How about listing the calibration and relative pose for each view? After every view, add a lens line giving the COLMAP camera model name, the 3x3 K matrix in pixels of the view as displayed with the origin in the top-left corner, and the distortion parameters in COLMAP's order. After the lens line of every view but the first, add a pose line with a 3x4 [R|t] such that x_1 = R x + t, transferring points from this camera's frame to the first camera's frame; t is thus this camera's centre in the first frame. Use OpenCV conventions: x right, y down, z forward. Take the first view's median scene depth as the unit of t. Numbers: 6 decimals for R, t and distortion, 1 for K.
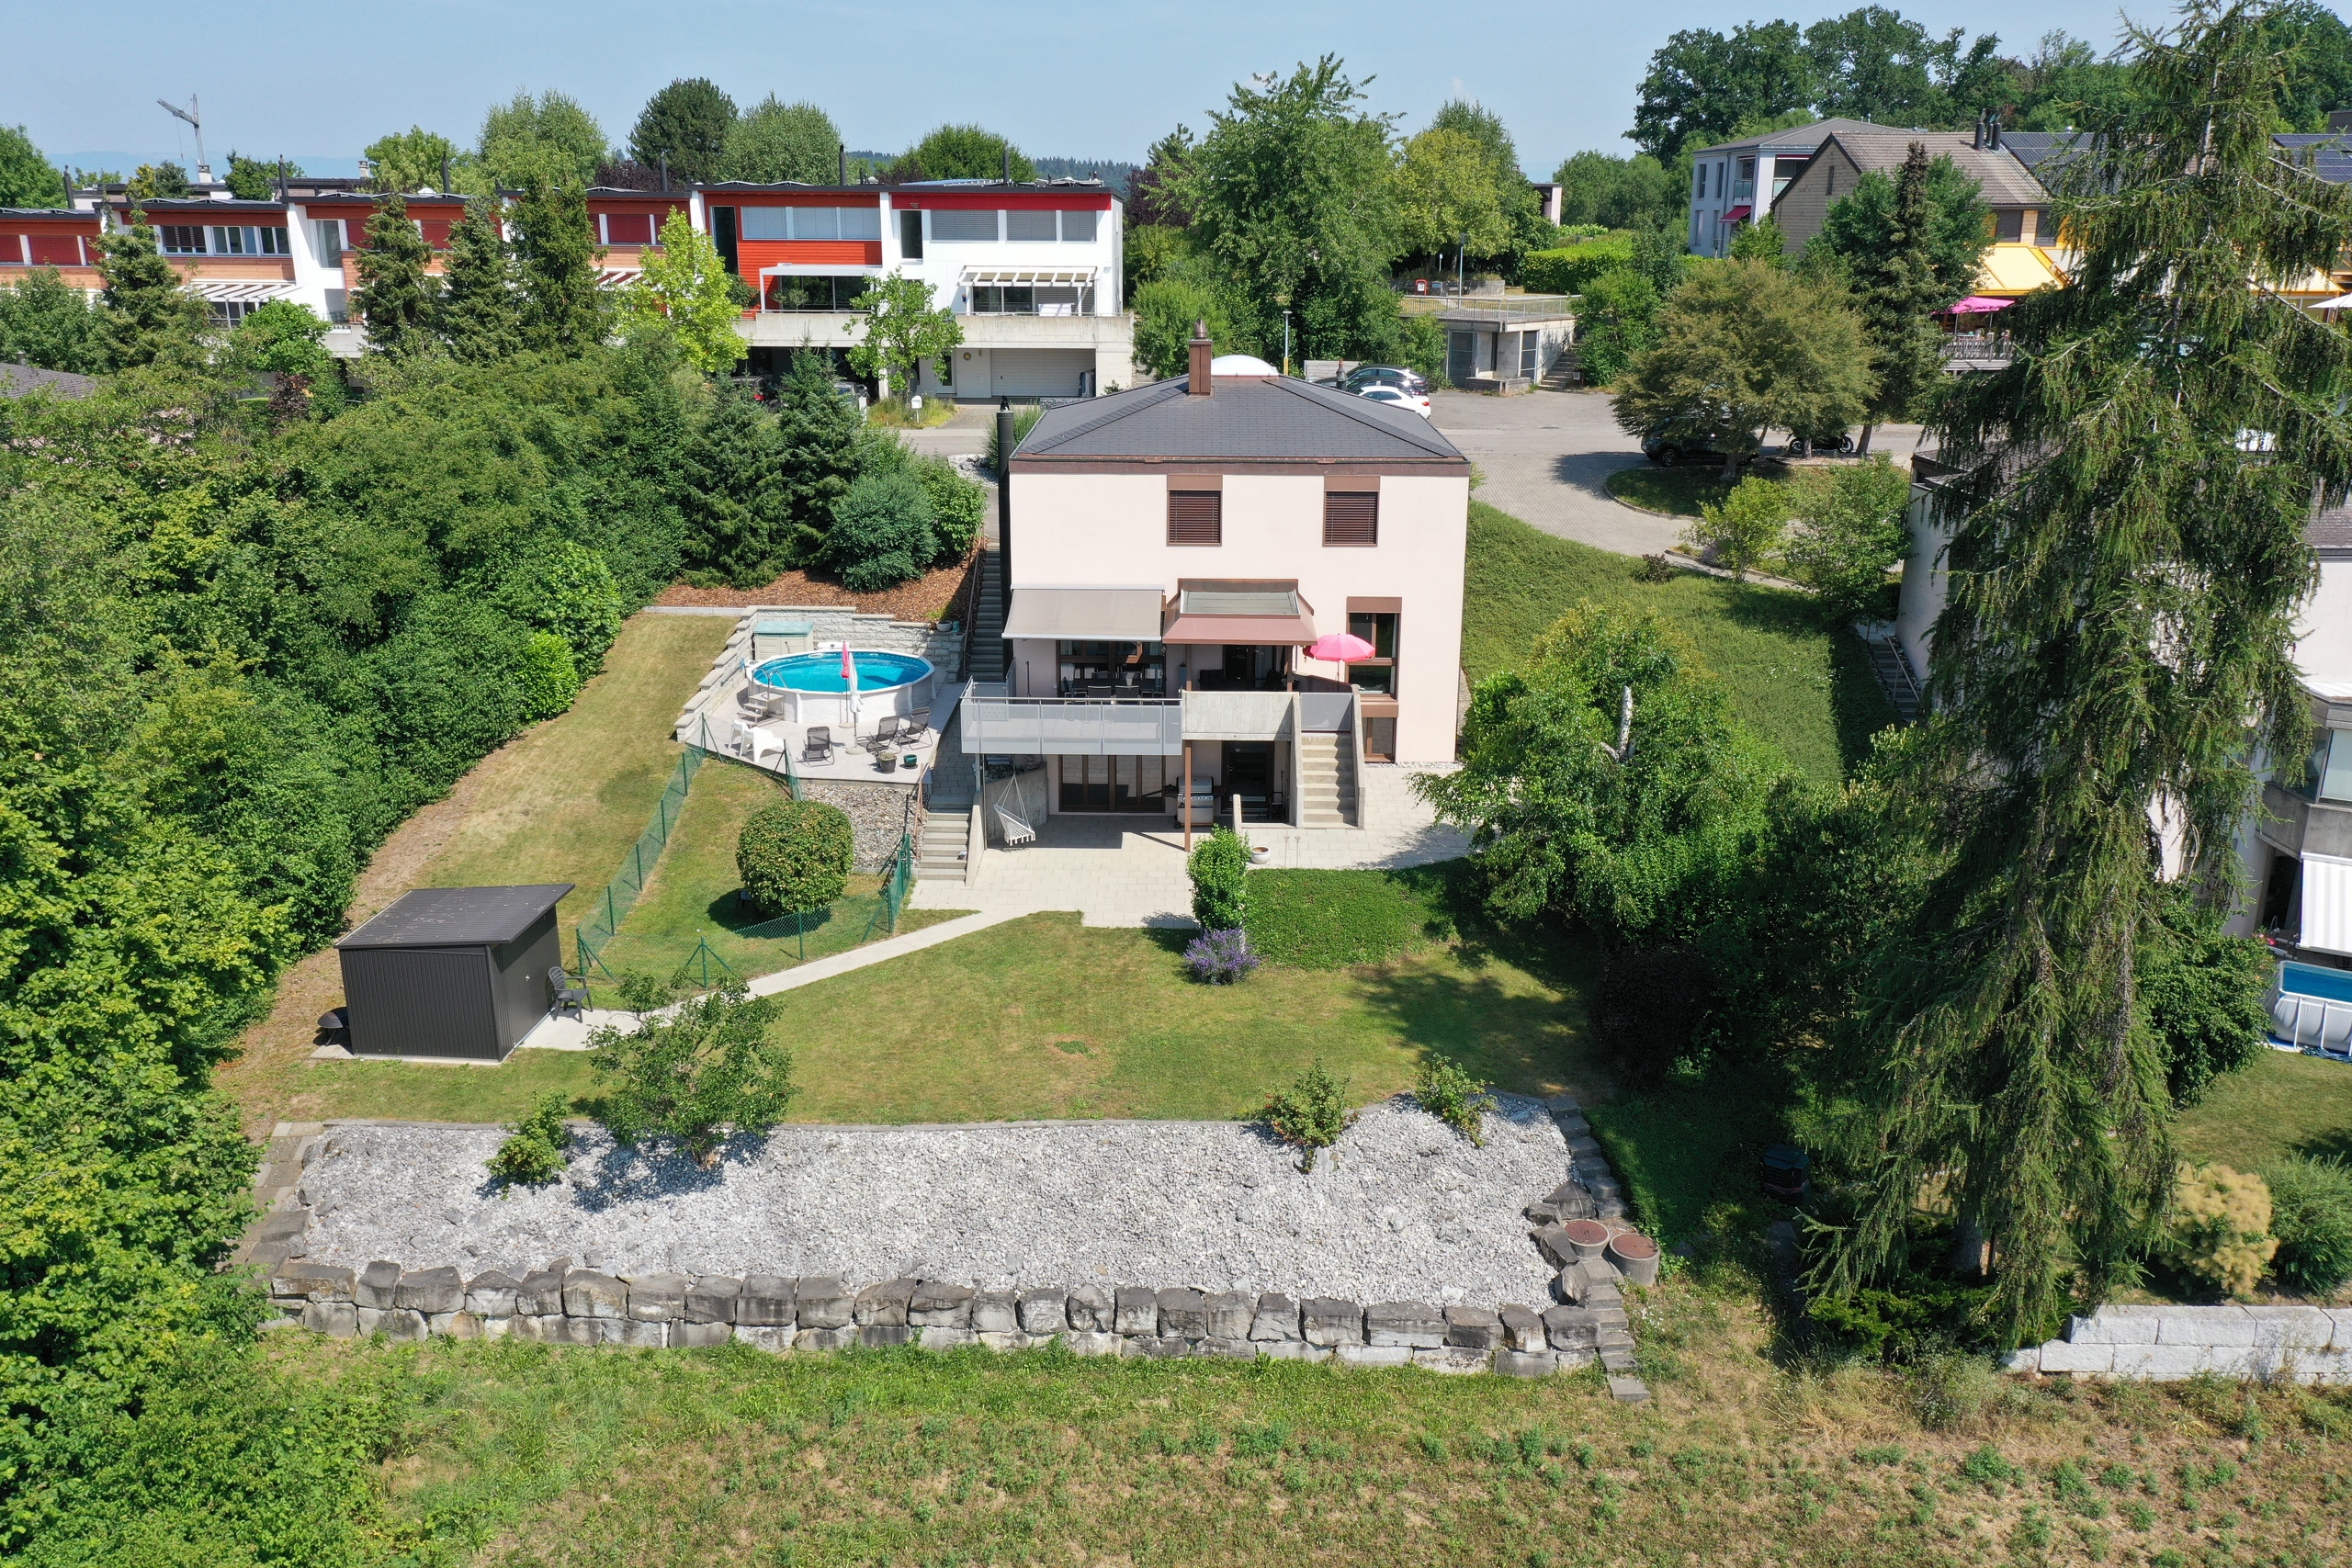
lens RADIAL K [[1847.2, 0, 1169.4], [0, 1847.2, 781.9], [0, 0, 1]] dist [0.008135, -0.010353]
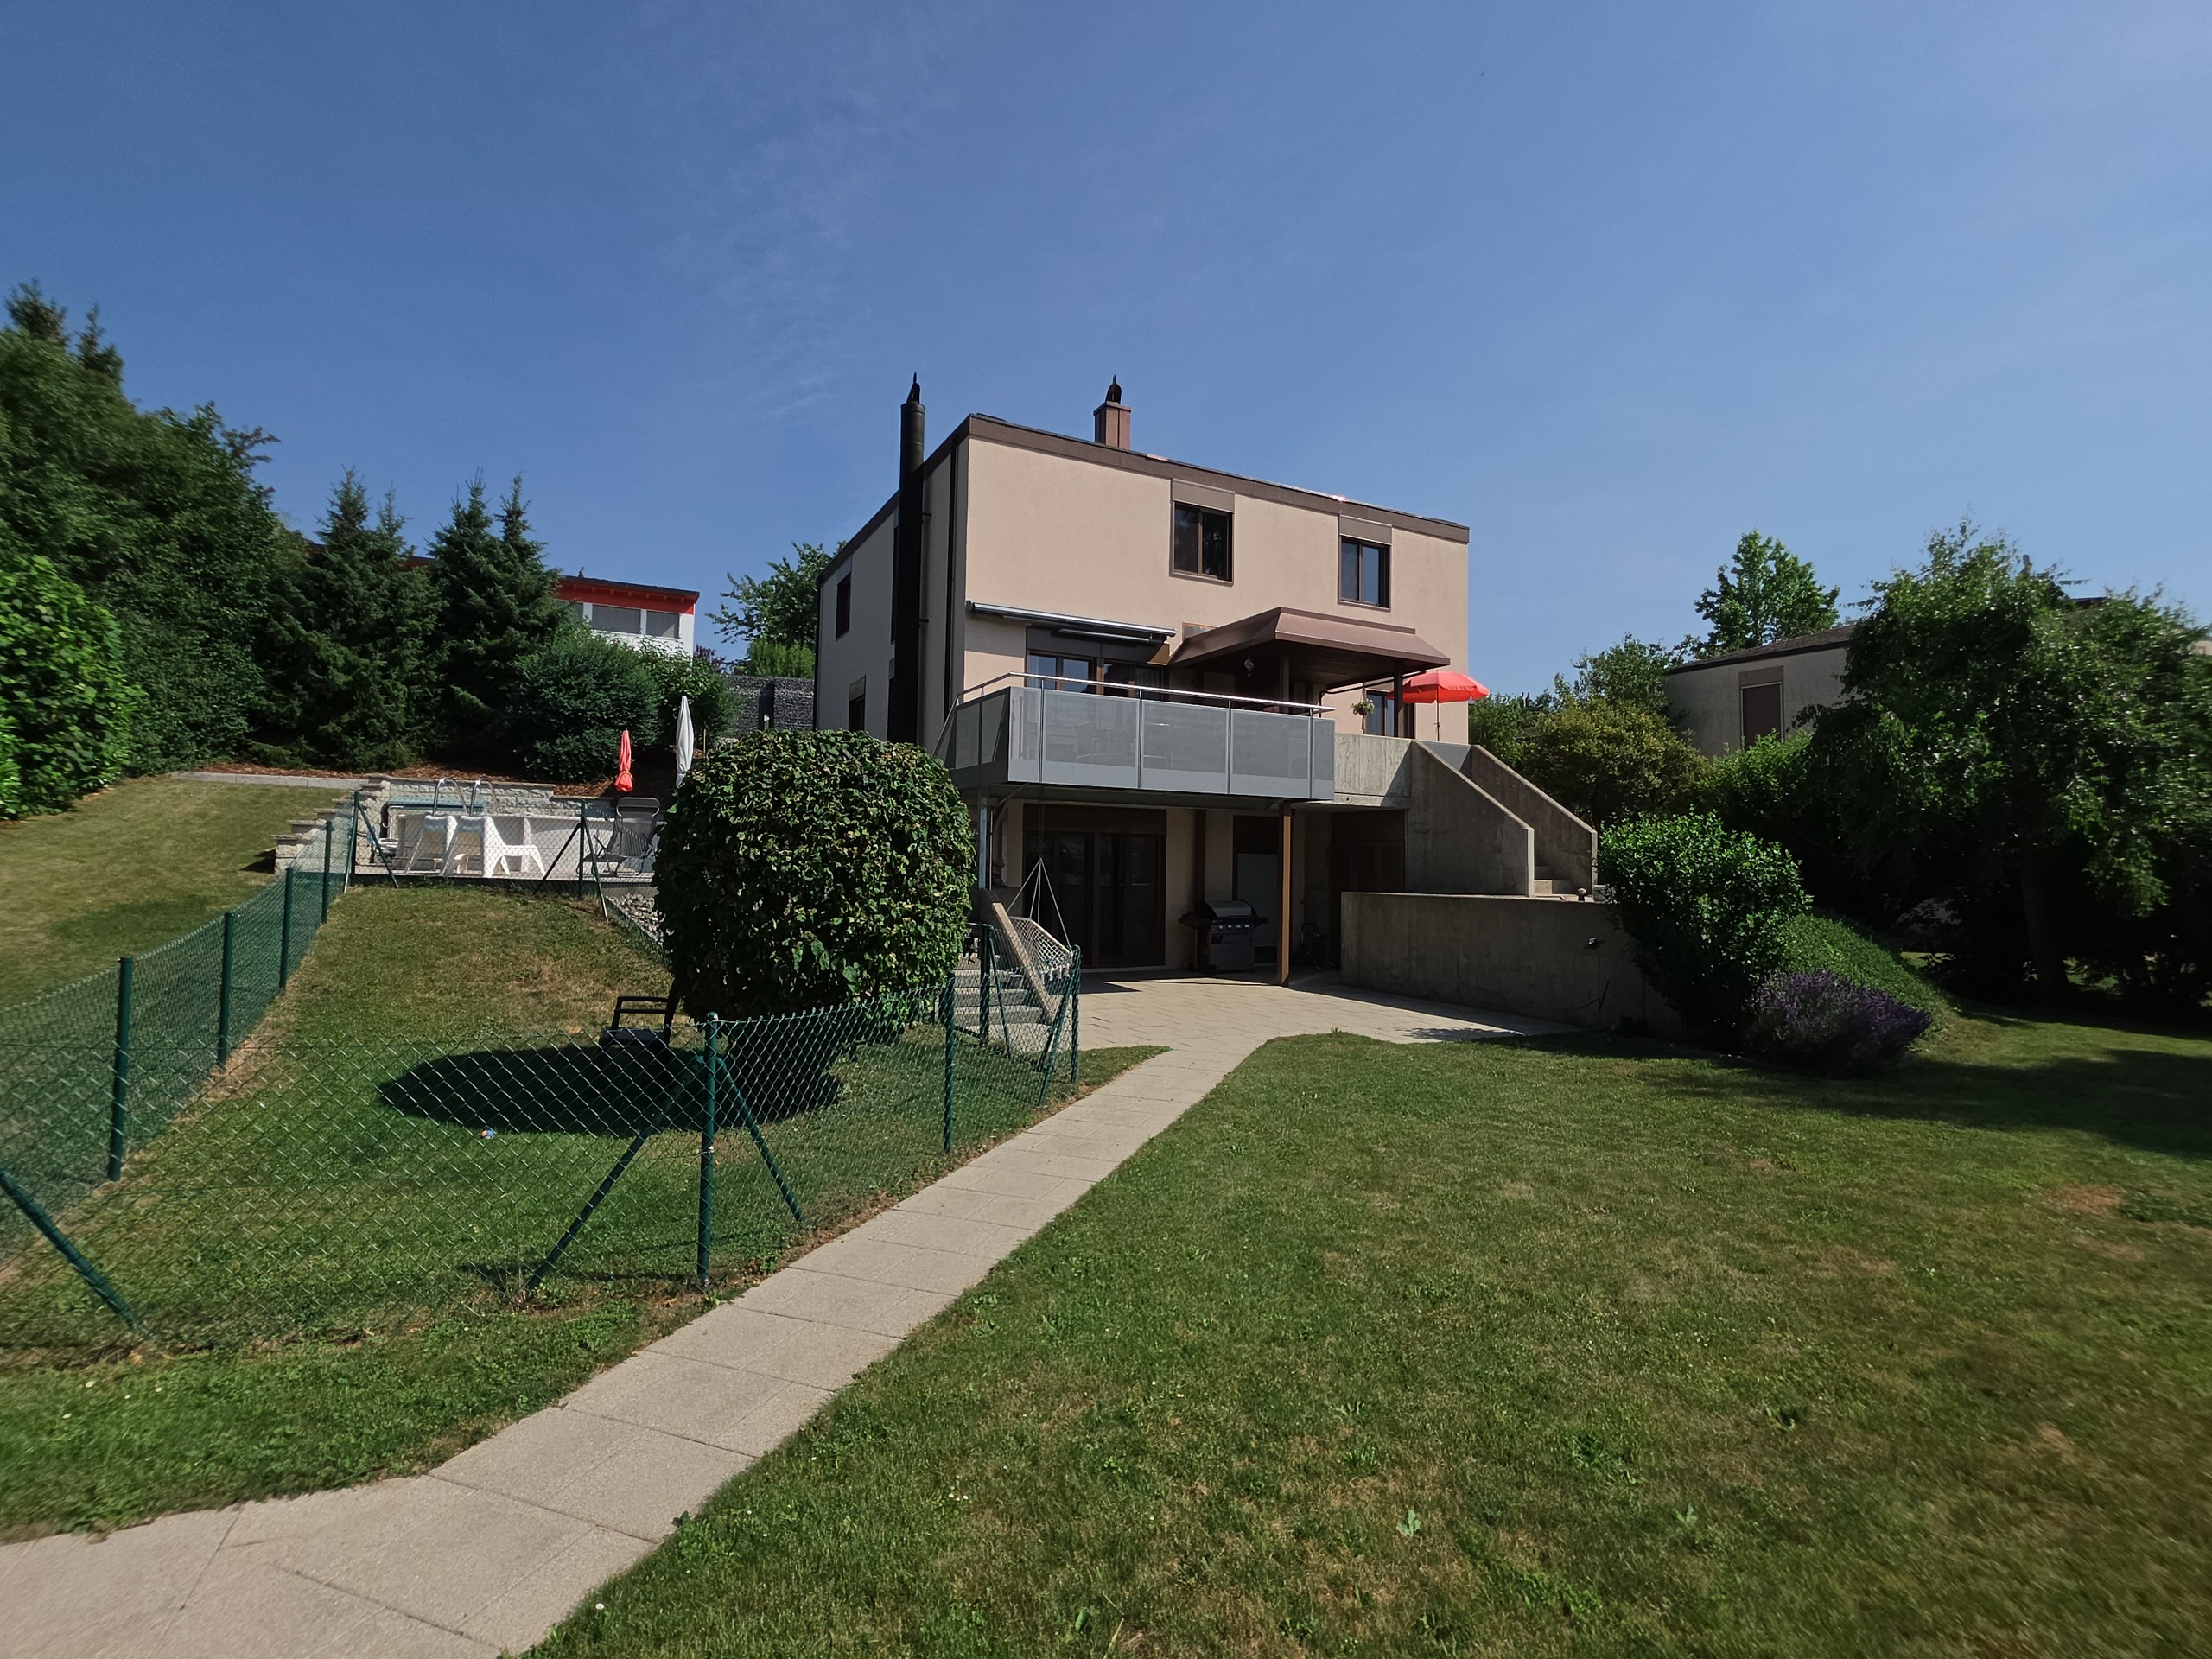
lens RADIAL K [[1057.3, 0, 1100.9], [0, 1057.3, 829.8], [0, 0, 1]] dist [-0.000887, -0.000656]
pose [[0.878501, 0.030089, 0.476791, -0.236228], [0.128019, 0.946689, -0.295621, 0.091424], [-0.460268, 0.320742, 0.827815, 0.753582]]
